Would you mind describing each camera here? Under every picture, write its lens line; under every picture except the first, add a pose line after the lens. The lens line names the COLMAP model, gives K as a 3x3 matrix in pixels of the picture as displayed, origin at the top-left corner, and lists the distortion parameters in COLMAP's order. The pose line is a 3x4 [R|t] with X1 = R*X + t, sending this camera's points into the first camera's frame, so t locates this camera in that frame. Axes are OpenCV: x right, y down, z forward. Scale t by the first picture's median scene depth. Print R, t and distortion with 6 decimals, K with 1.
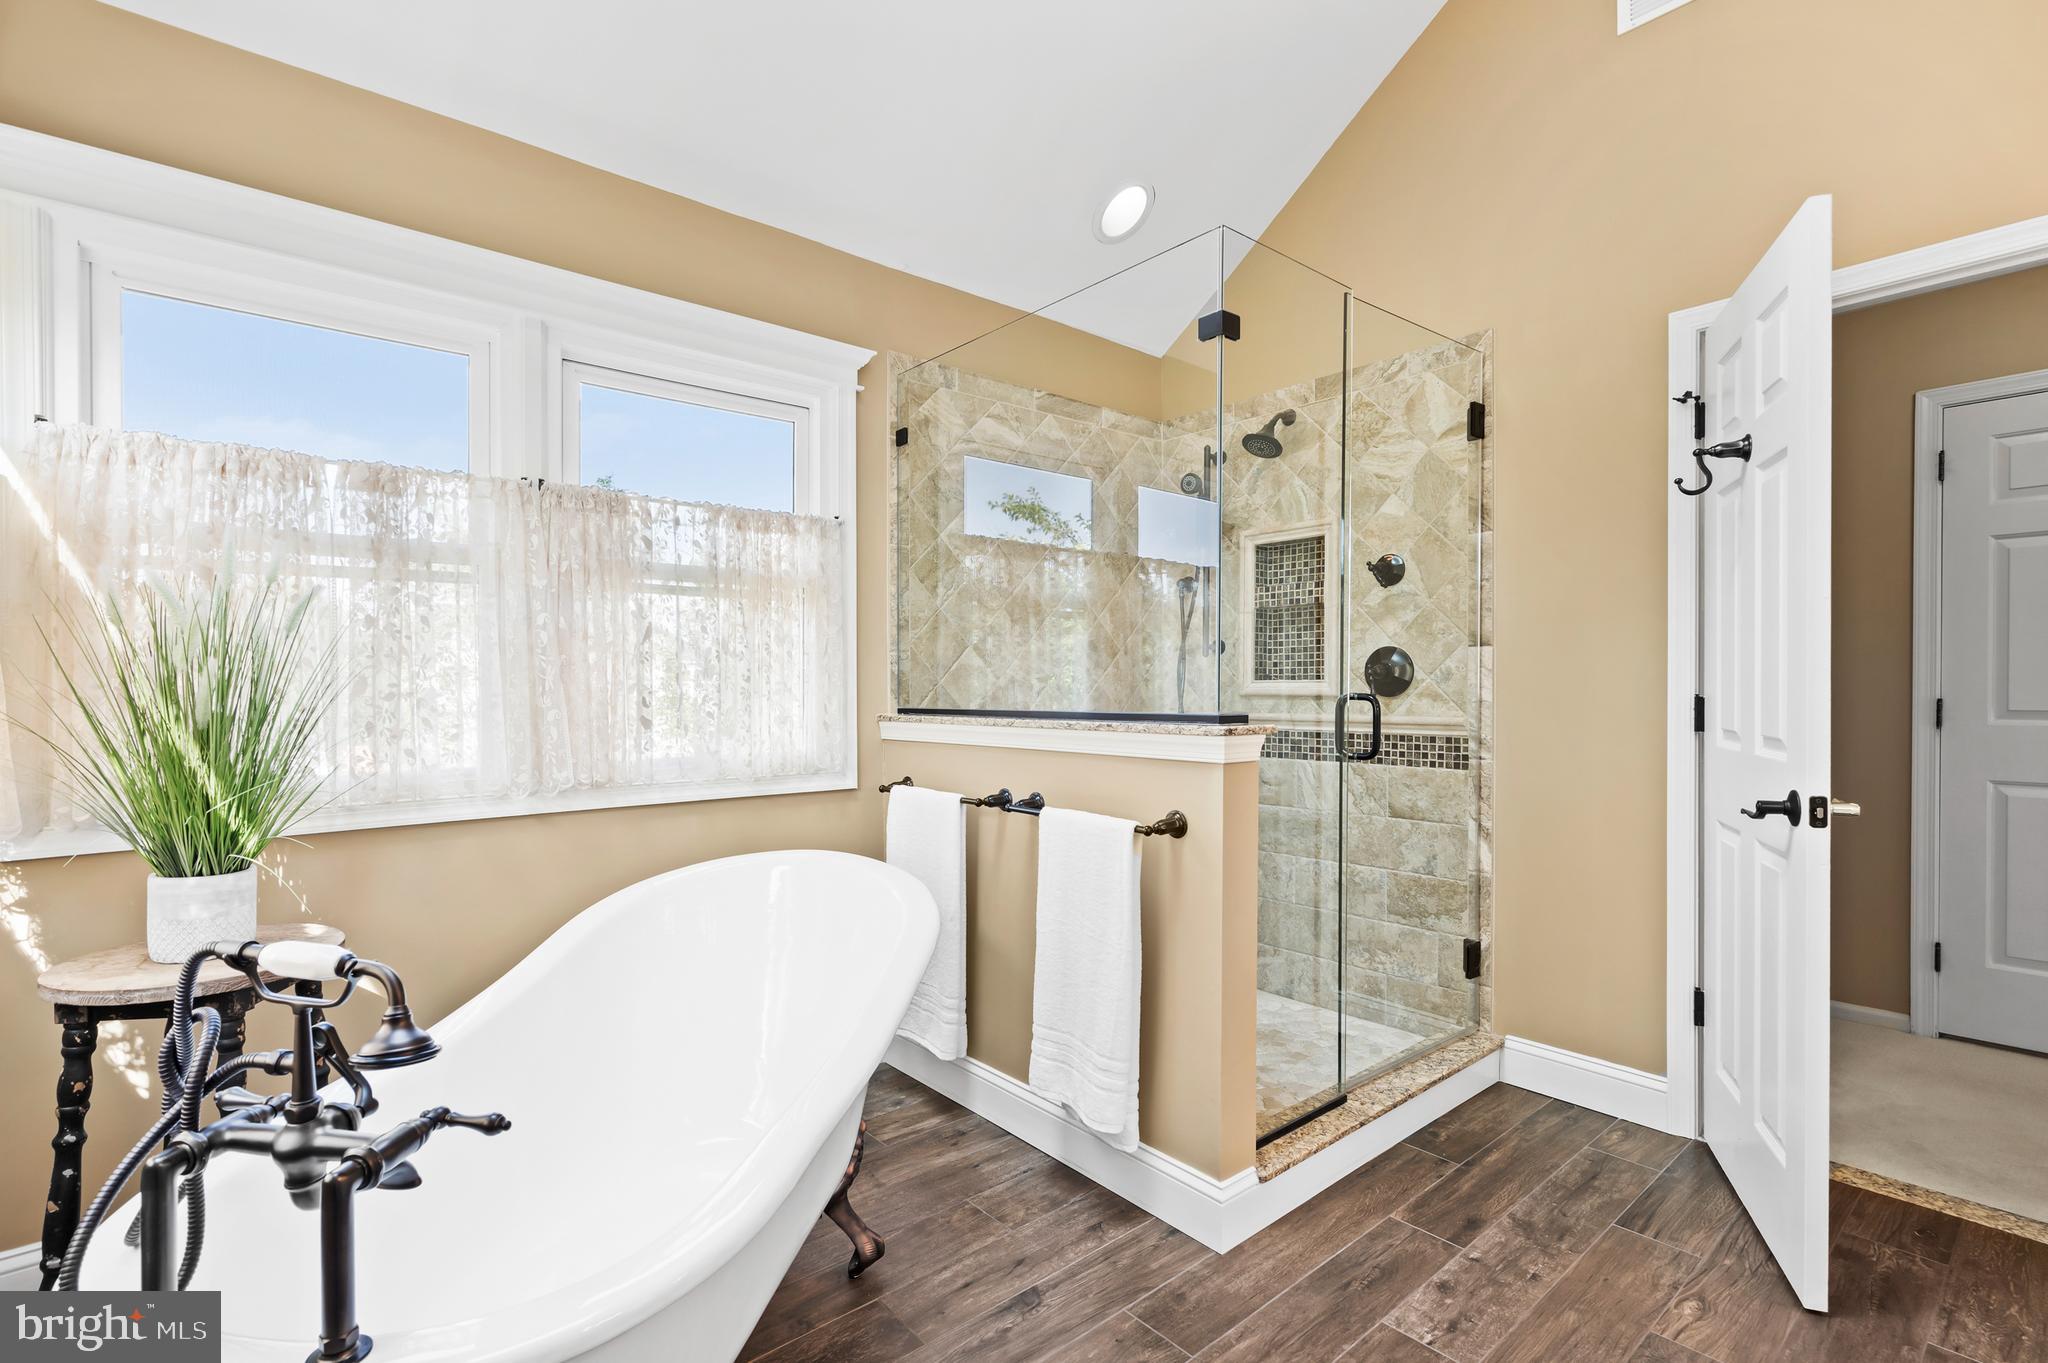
lens RADIAL K [[942.5, 0, 1031.1], [0, 942.5, 686.5], [0, 0, 1]] dist [-0.002381, 0.002185]
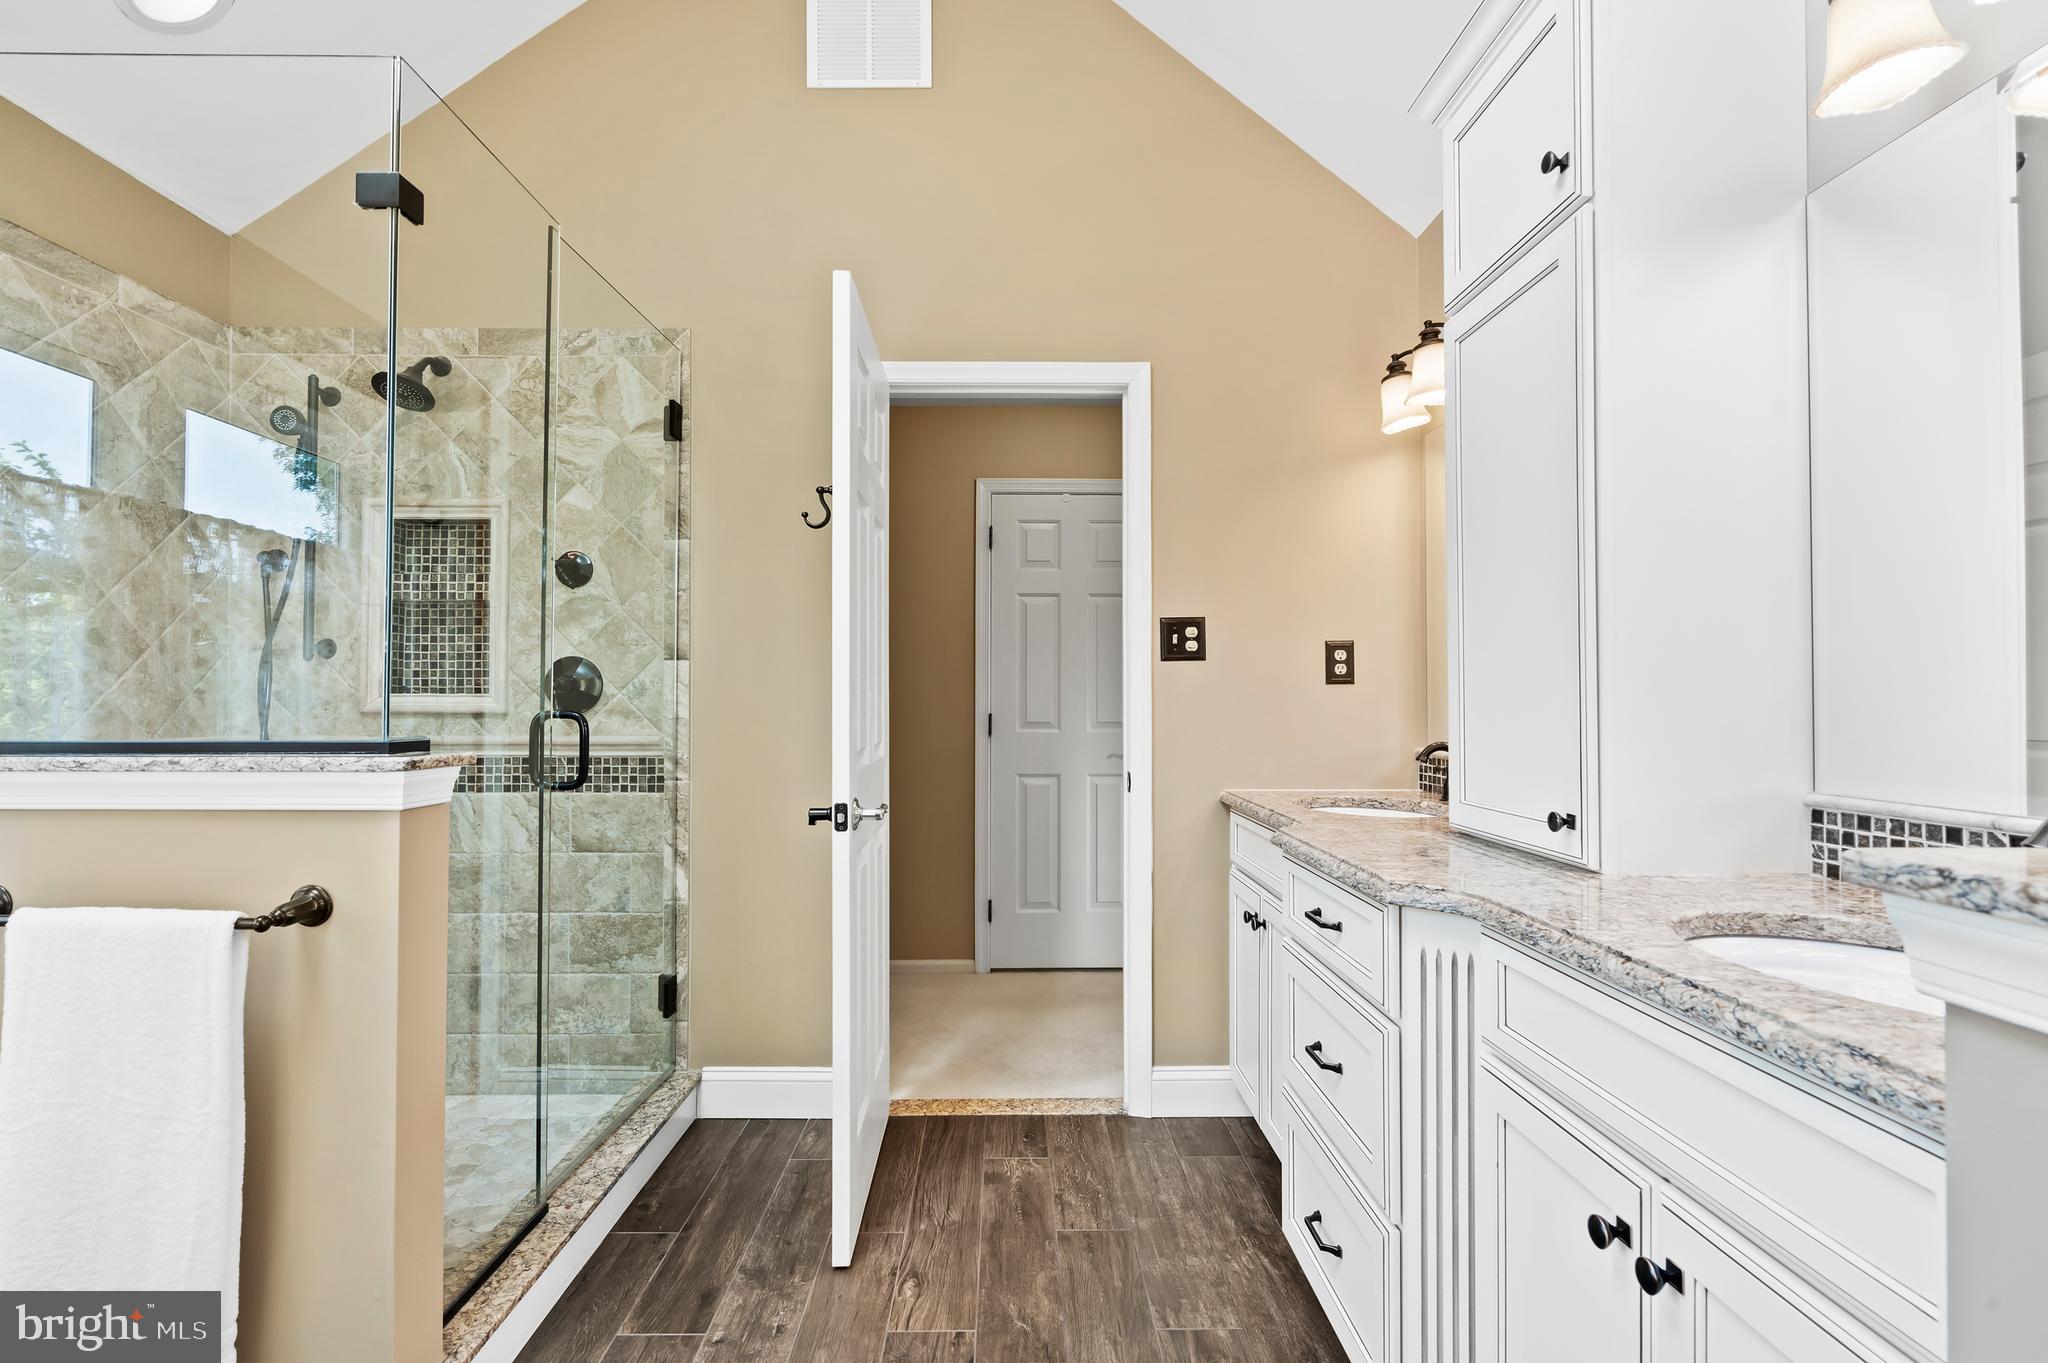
lens RADIAL K [[942.5, 0, 1002.3], [0, 942.5, 694.3], [0, 0, 1]] dist [-0.002381, 0.002185]
pose [[0.647379, 0.011422, 0.762083, -0.029551], [-0.004066, 0.999925, -0.011533, 0.001016], [-0.762157, 0.004368, 0.647377, 0.138966]]
